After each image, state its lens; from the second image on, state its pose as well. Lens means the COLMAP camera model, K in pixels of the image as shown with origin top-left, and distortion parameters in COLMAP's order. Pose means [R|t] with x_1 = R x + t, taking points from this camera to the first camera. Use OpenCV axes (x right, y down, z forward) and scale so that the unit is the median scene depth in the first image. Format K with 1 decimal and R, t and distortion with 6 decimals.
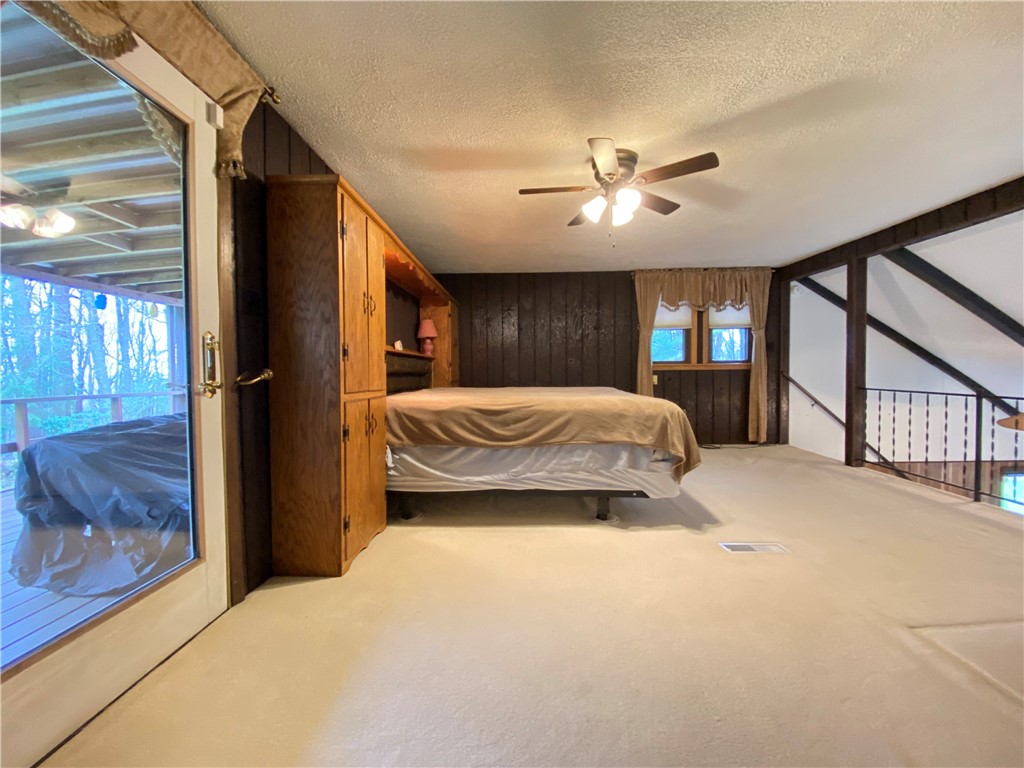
lens RADIAL K [[410.5, 0, 519.8], [0, 410.5, 390.6], [0, 0, 1]] dist [0.020930, -0.019320]
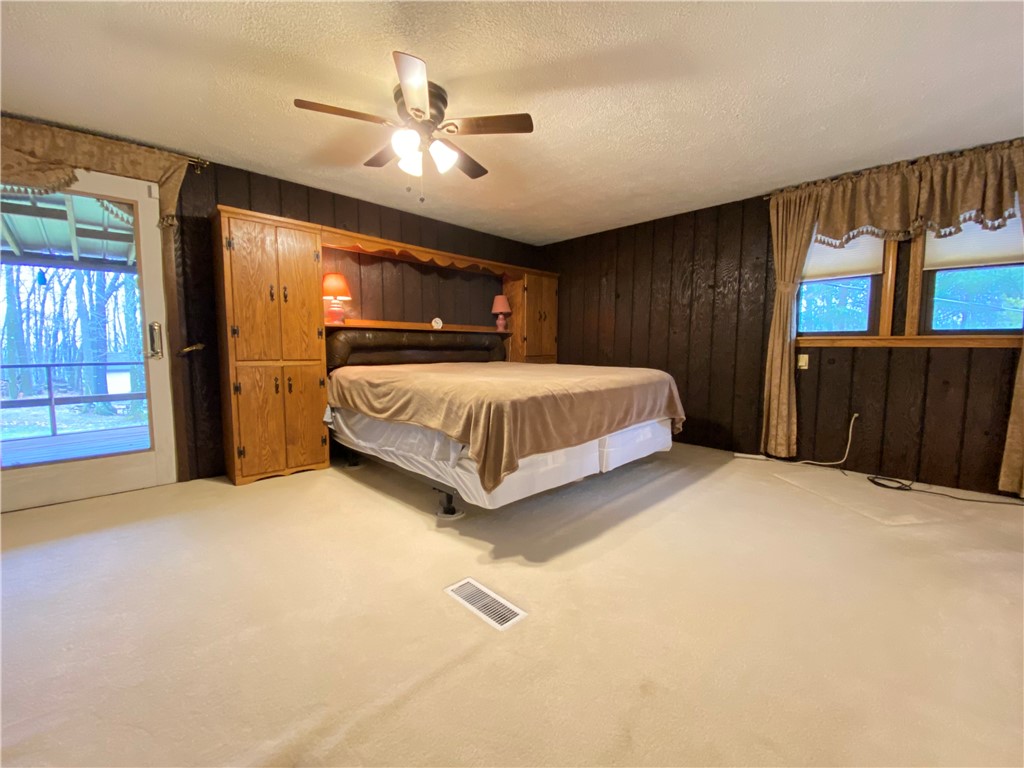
lens RADIAL K [[410.5, 0, 508.7], [0, 410.5, 391.6], [0, 0, 1]] dist [0.020930, -0.019320]
pose [[0.718082, 0.085649, -0.690668, 0.526084], [-0.038477, 0.995766, 0.083480, -0.018576], [0.694894, -0.033370, 0.718338, 0.265976]]
